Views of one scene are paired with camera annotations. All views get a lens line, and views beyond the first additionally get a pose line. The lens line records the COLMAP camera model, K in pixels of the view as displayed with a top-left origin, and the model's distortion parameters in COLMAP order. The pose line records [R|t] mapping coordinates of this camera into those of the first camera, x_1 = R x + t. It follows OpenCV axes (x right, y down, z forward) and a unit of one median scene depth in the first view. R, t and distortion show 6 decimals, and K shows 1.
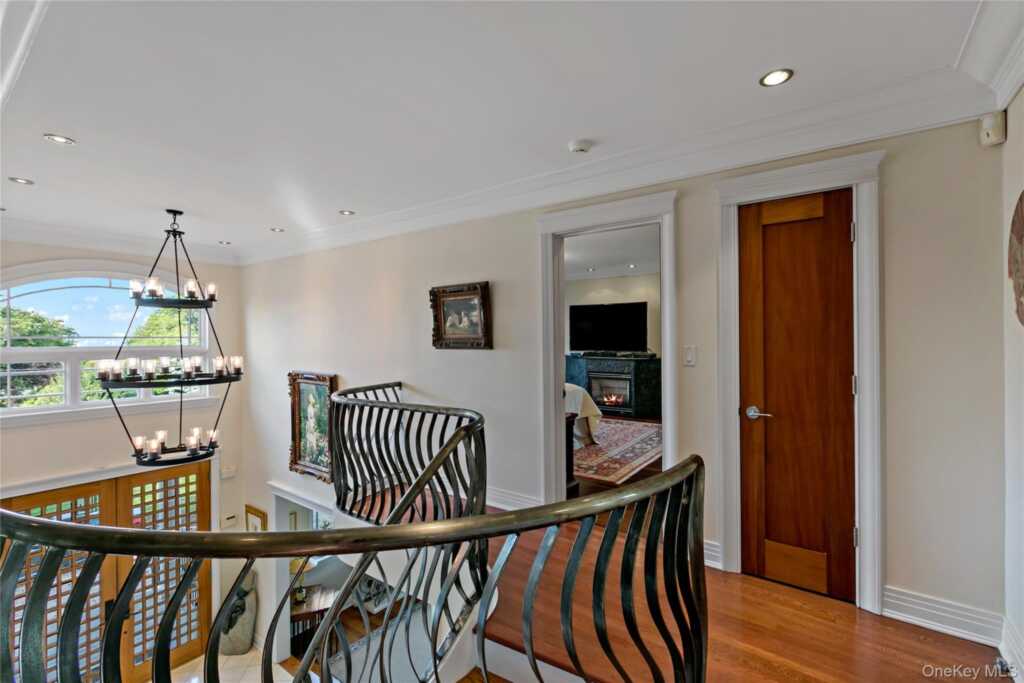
lens RADIAL K [[458.4, 0, 506.9], [0, 458.4, 341.4], [0, 0, 1]] dist [0.002753, -0.001678]
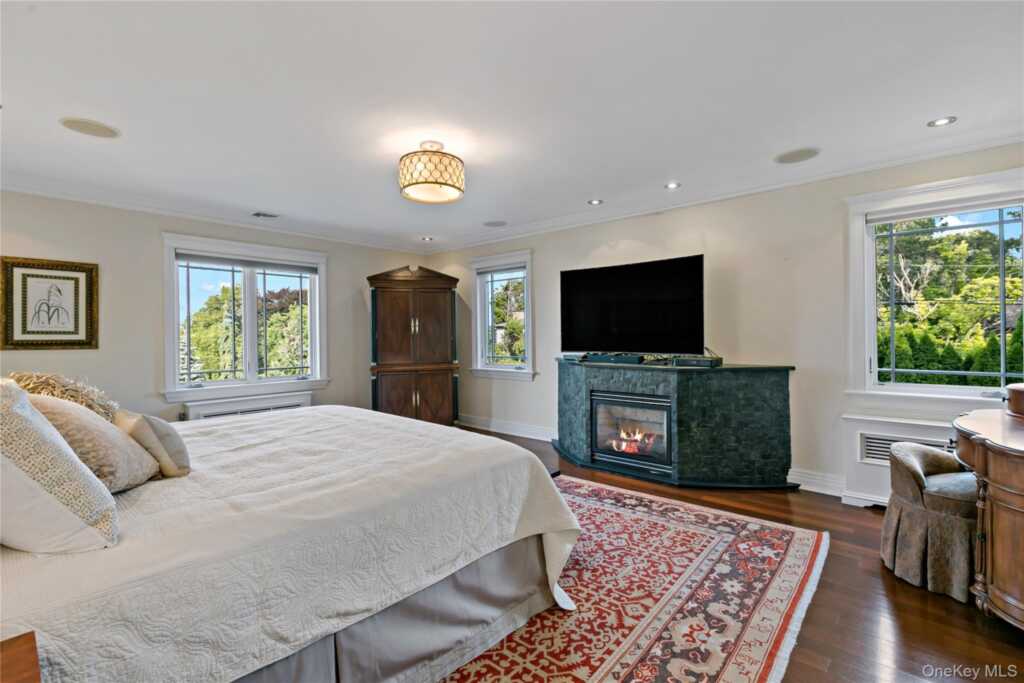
lens RADIAL K [[458.4, 0, 515.7], [0, 458.4, 339.9], [0, 0, 1]] dist [0.002753, -0.001678]
pose [[0.997725, 0.004481, -0.067272, 0.130755], [-0.004783, 0.999979, -0.004322, 0.009957], [0.067251, 0.004634, 0.997725, 0.472069]]
